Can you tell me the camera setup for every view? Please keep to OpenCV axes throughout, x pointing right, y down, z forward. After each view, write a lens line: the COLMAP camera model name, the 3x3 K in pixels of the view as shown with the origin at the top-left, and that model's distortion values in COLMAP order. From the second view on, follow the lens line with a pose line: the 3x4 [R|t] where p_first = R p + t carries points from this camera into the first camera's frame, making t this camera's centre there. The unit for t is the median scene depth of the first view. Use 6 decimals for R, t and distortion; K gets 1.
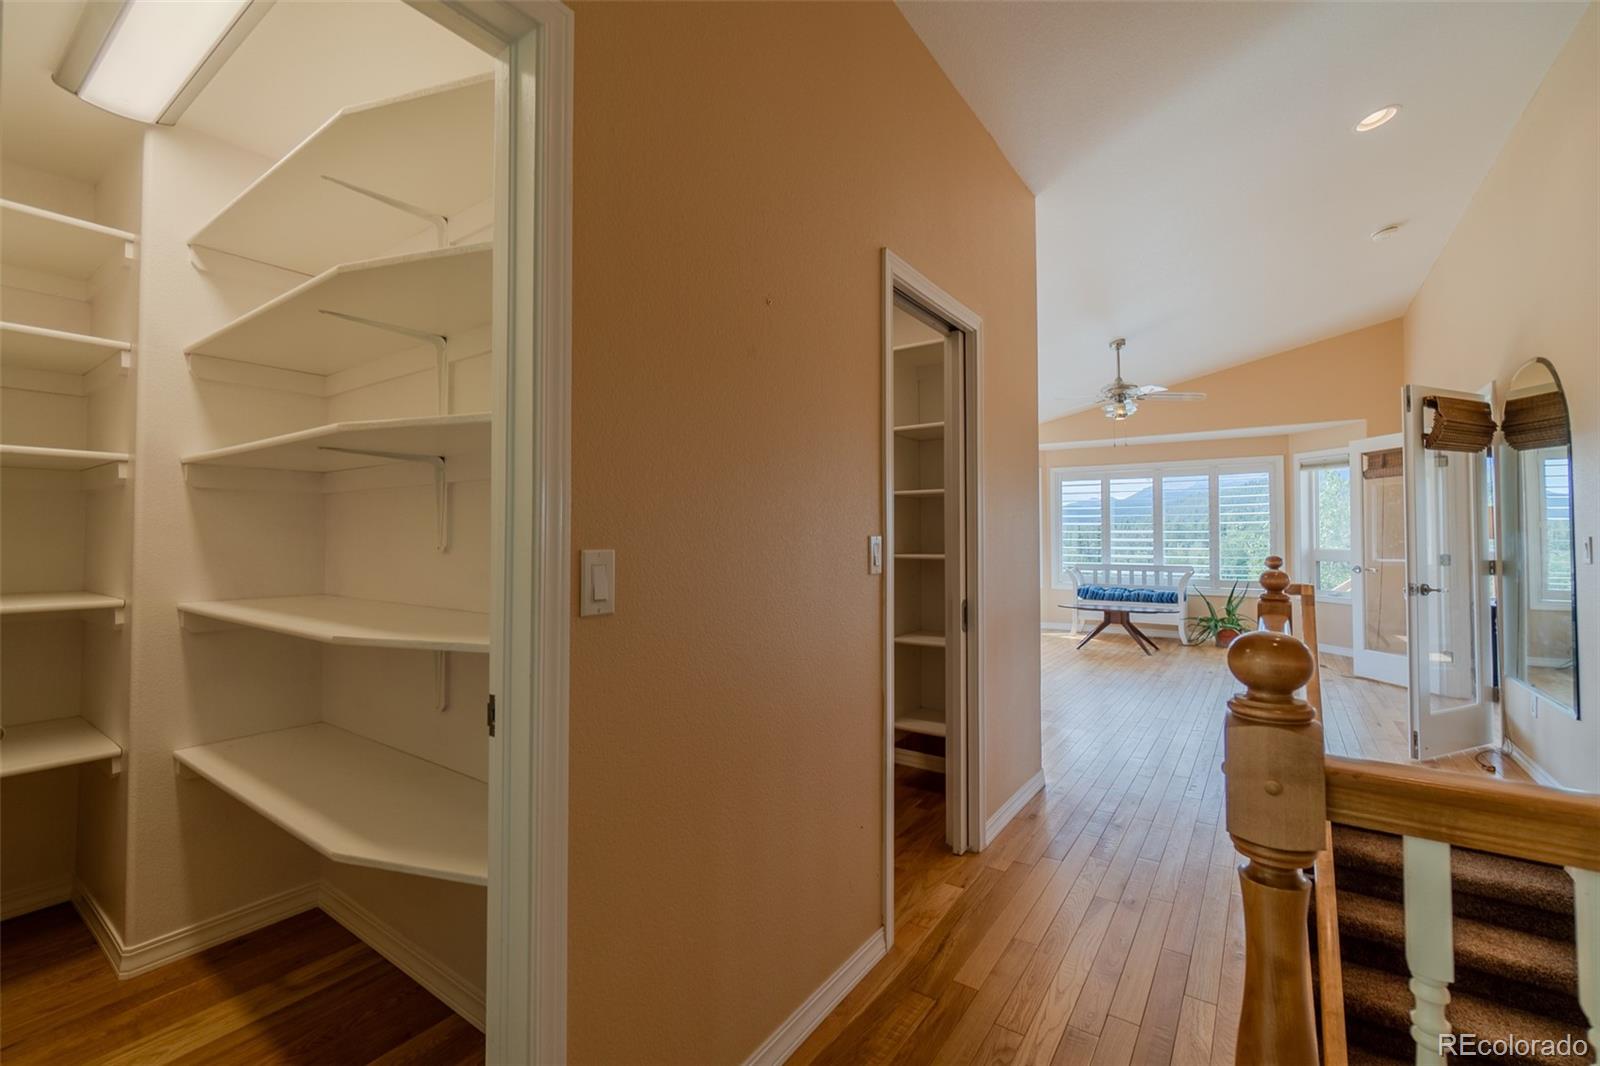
lens RADIAL K [[695.3, 0, 784.2], [0, 695.3, 524.0], [0, 0, 1]] dist [-0.013099, 0.004857]
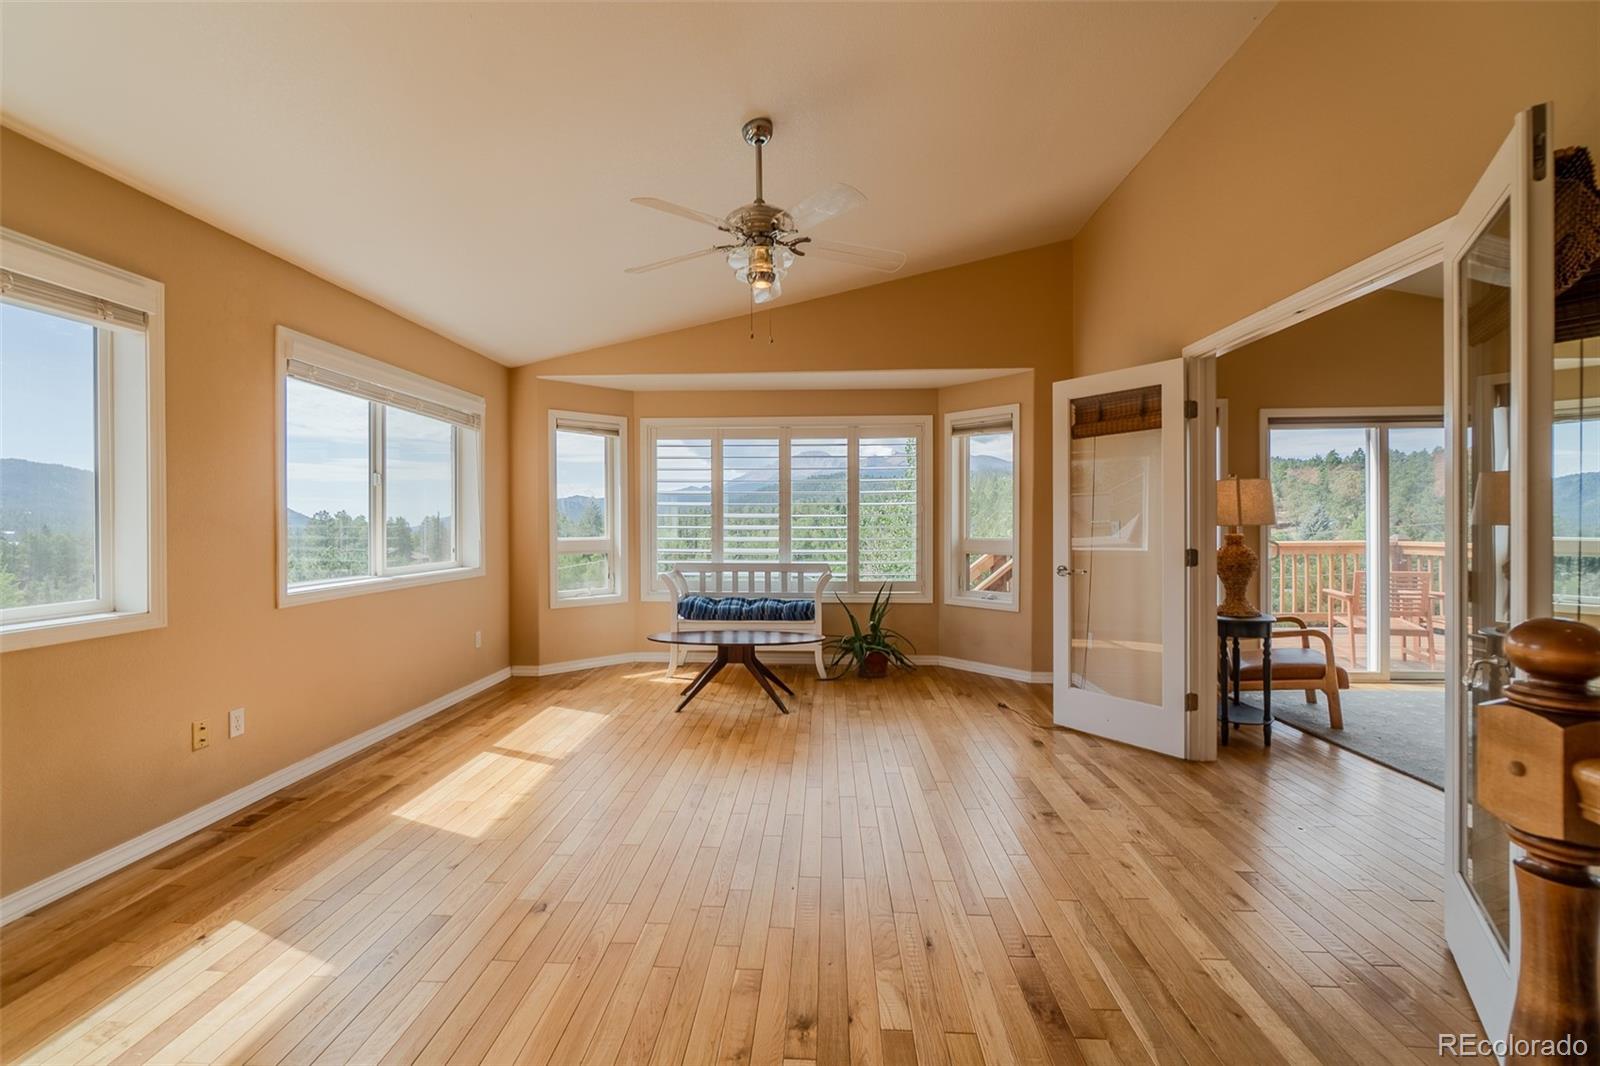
lens RADIAL K [[695.3, 0, 791.2], [0, 695.3, 519.3], [0, 0, 1]] dist [-0.013099, 0.004857]
pose [[0.847285, 0.001423, 0.531137, 0.177882], [-0.008437, 0.999906, 0.010780, 0.007862], [-0.531072, -0.013615, 0.847218, 0.419240]]
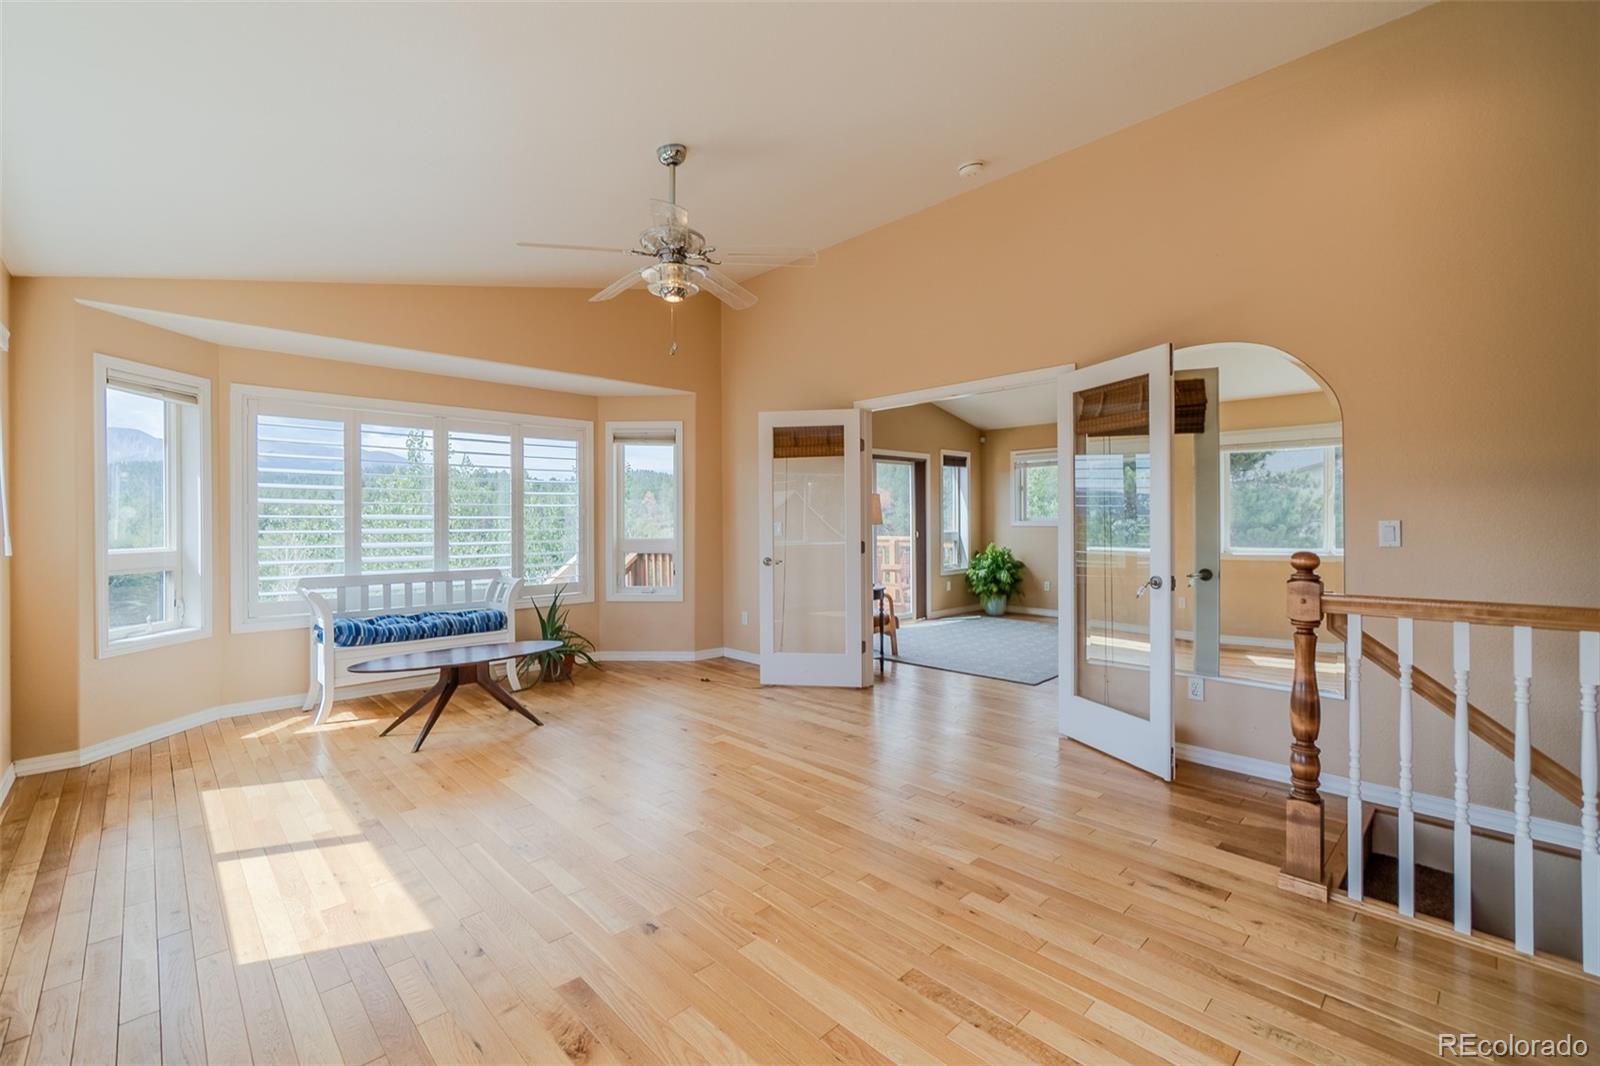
lens RADIAL K [[695.3, 0, 785.1], [0, 695.3, 513.9], [0, 0, 1]] dist [-0.013099, 0.004857]
pose [[0.180566, 0.011130, 0.983500, -0.021388], [-0.011922, 0.999887, -0.009127, 0.010959], [-0.983491, -0.010077, 0.180679, 0.617212]]
